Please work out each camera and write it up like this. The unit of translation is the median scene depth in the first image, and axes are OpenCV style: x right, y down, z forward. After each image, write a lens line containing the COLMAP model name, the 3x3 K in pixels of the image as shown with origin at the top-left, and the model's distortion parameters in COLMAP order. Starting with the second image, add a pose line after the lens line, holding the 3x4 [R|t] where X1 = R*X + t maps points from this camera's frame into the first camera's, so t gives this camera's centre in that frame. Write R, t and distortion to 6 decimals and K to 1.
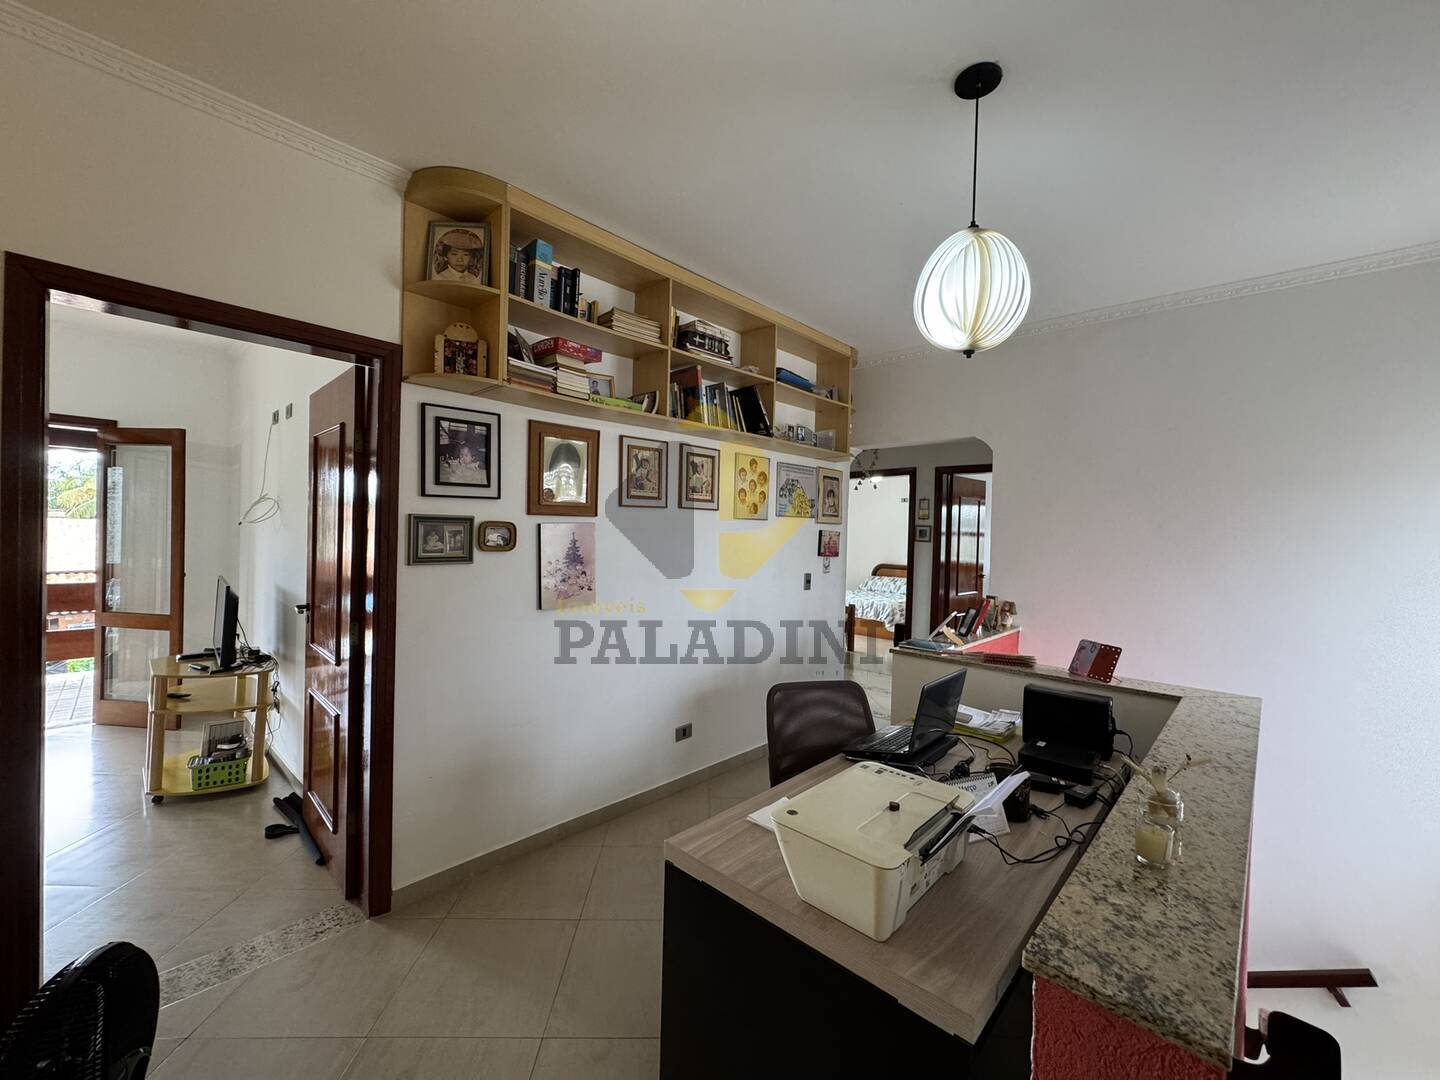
lens RADIAL K [[553.9, 0, 719.7], [0, 553.9, 549.4], [0, 0, 1]] dist [-0.000940, 0.000203]
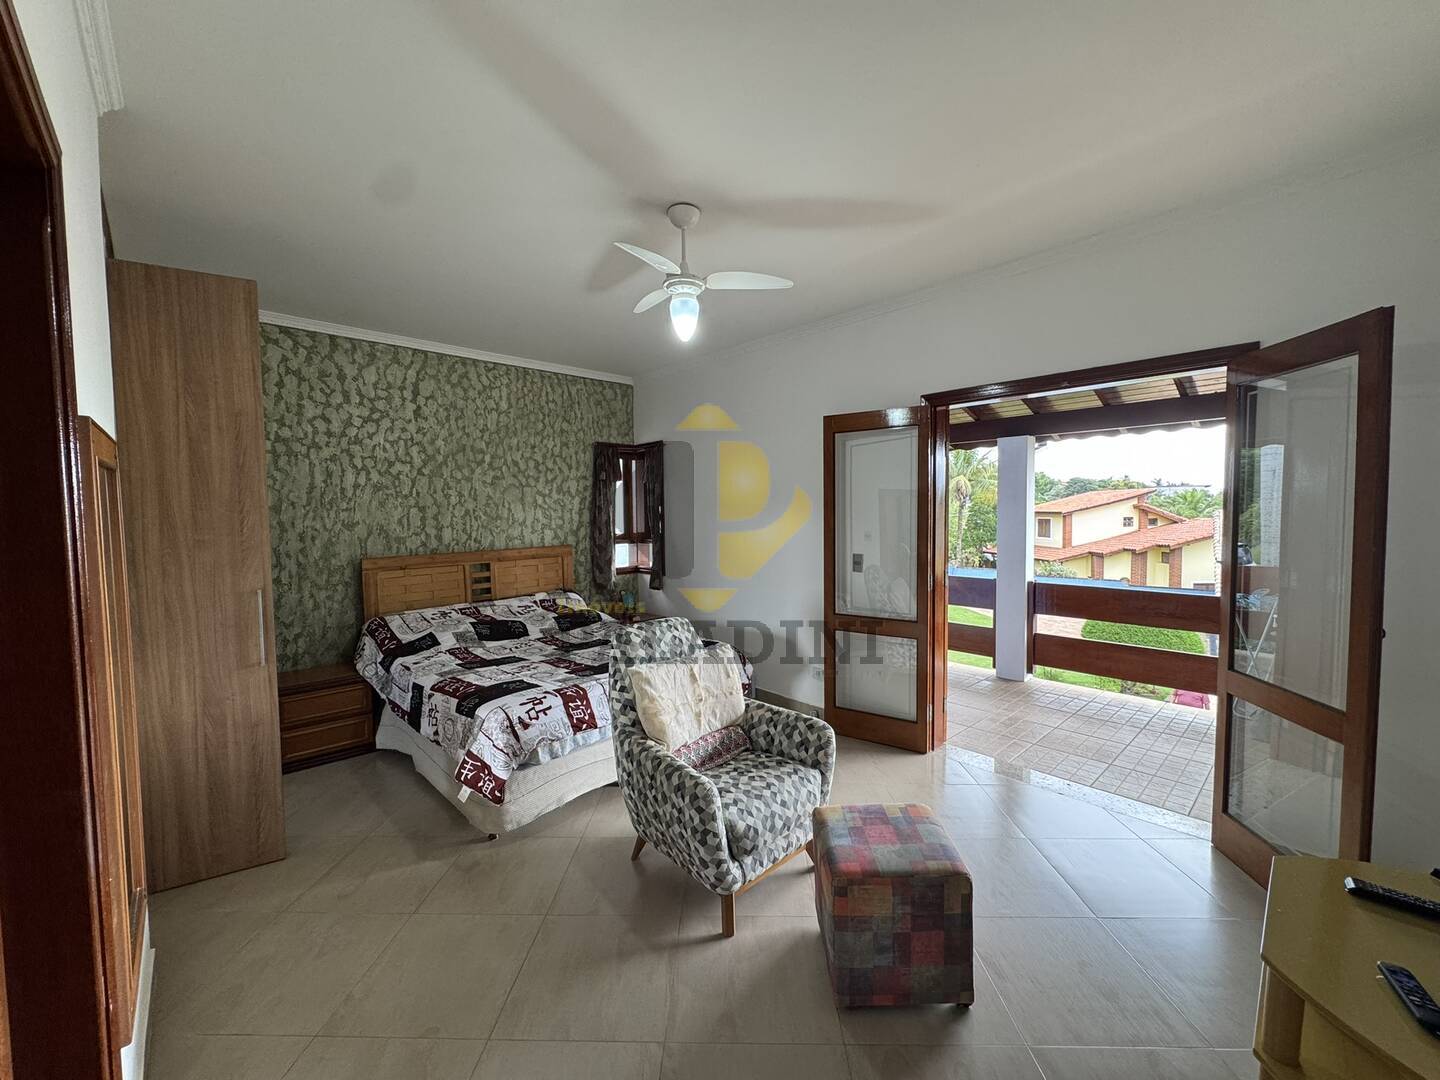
lens RADIAL K [[574.2, 0, 718.4], [0, 574.2, 539.9], [0, 0, 1]] dist [-0.003475, 0.000758]
pose [[-0.040574, 0.032930, -0.998634, -0.481039], [0.014440, 0.999372, 0.032367, -0.054769], [0.999072, -0.013107, -0.041024, 0.478444]]
